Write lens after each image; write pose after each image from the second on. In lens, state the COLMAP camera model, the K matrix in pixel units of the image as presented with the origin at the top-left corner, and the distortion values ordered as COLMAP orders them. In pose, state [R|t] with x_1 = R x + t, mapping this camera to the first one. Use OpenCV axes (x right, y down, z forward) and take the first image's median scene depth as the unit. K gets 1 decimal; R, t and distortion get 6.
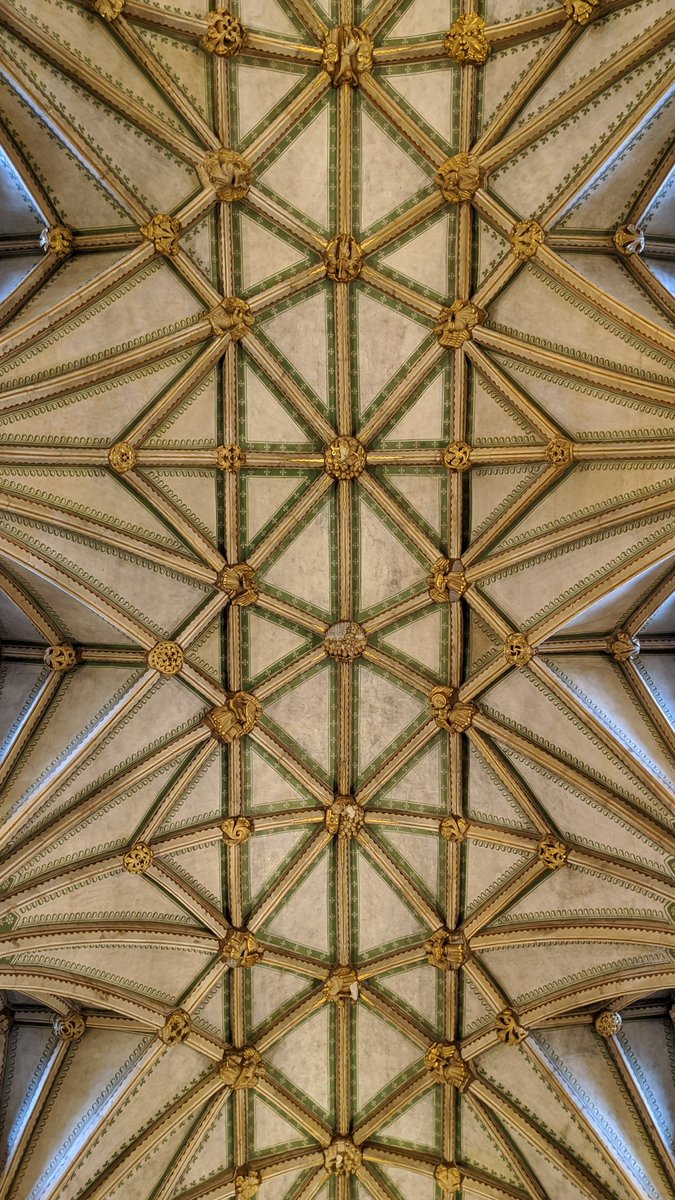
lens RADIAL K [[981.5, 0, 337.5], [0, 981.5, 600.0], [0, 0, 1]] dist [-0.002762, -0.008597]
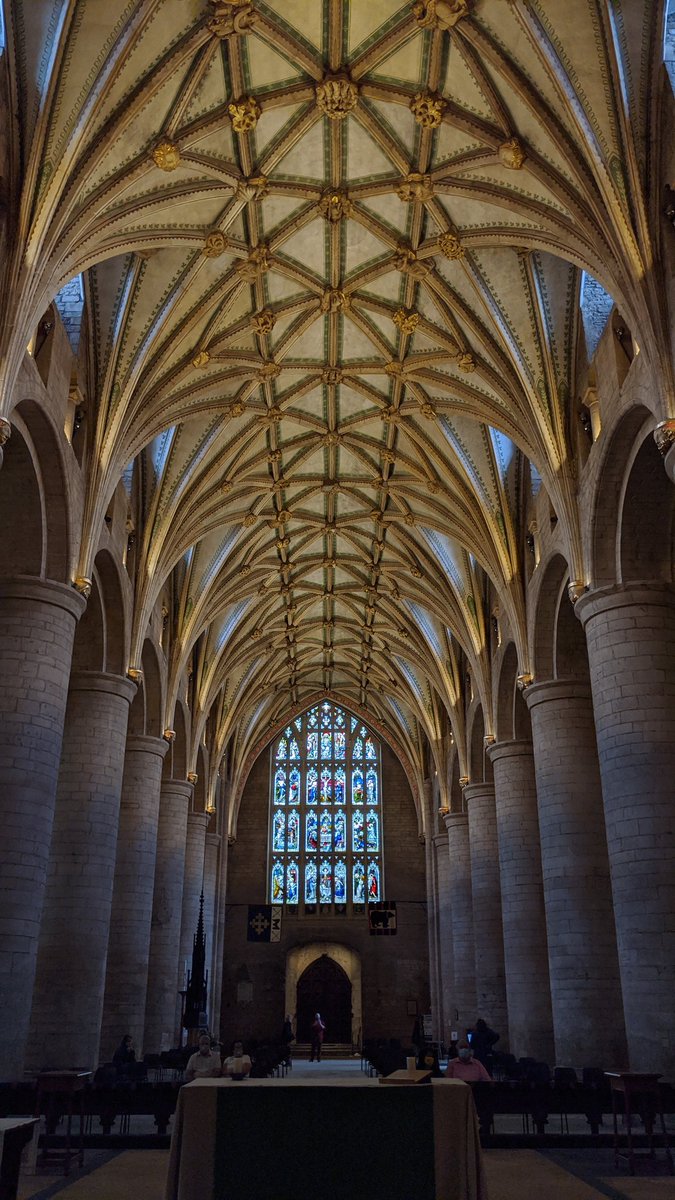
lens RADIAL K [[981.5, 0, 337.5], [0, 981.5, 600.0], [0, 0, 1]] dist [-0.002762, -0.008597]
pose [[0.999944, 0.003412, 0.009997, -0.000085], [-0.010366, 0.499030, 0.866523, -0.808086], [-0.002032, -0.866578, 0.499037, -0.117279]]
